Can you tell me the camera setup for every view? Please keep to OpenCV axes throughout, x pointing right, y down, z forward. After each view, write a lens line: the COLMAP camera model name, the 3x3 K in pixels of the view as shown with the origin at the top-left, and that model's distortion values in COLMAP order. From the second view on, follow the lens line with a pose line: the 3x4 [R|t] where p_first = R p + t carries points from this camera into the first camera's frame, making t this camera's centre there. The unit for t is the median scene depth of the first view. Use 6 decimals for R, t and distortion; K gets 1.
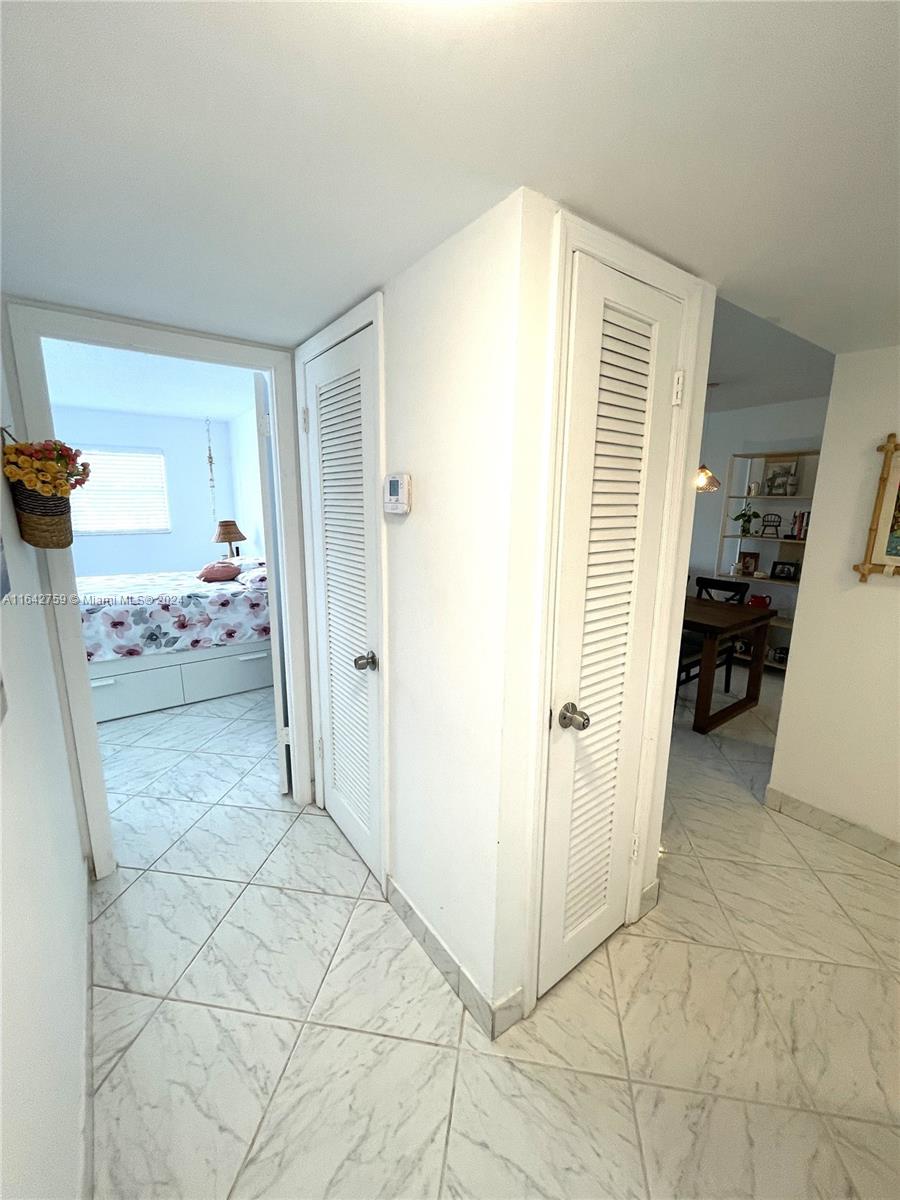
lens RADIAL K [[485.8, 0, 438.8], [0, 485.8, 592.5], [0, 0, 1]] dist [-0.007623, 0.003163]
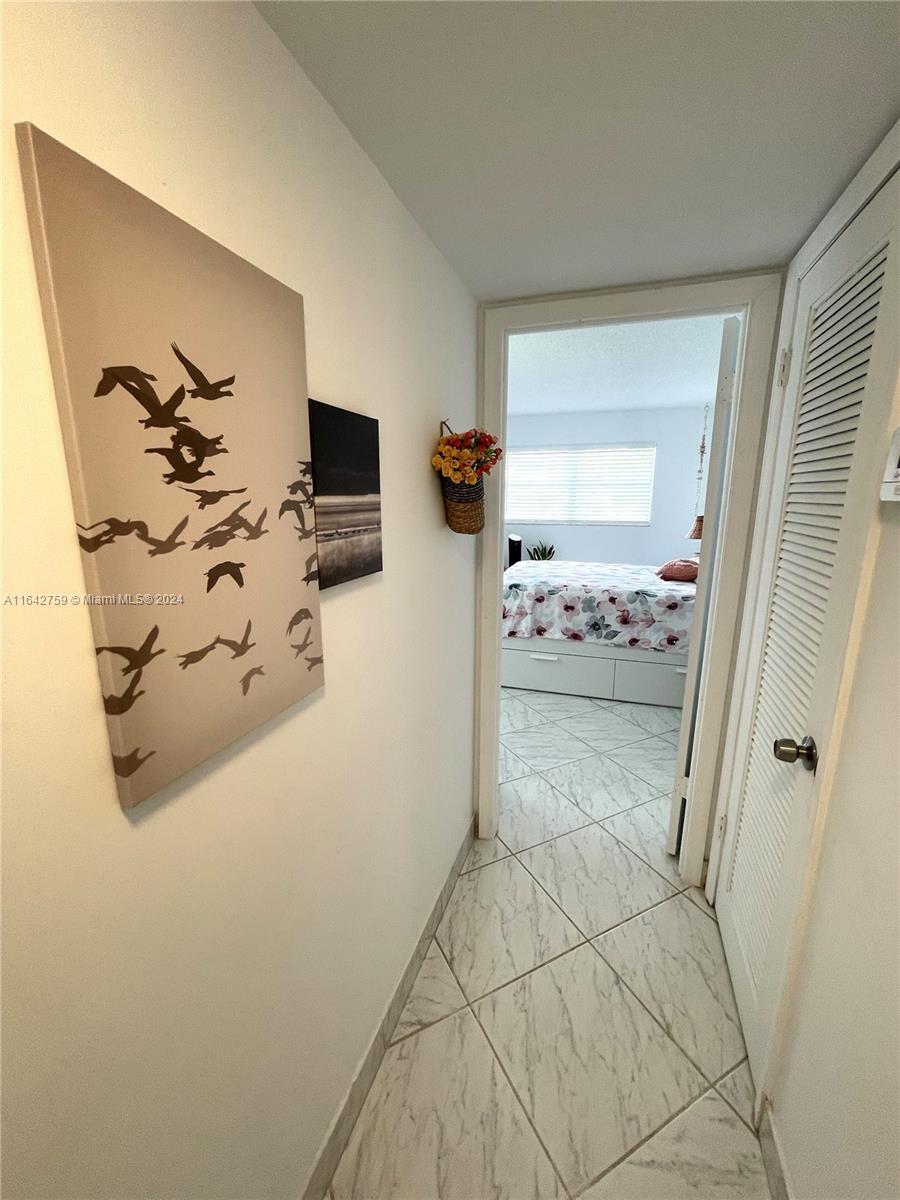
lens RADIAL K [[485.8, 0, 448.6], [0, 485.8, 599.7], [0, 0, 1]] dist [-0.007623, 0.003163]
pose [[0.605051, 0.162760, -0.779373, 0.011745], [-0.143023, 0.985178, 0.094707, -0.016753], [0.783235, 0.054166, 0.619362, 0.122374]]
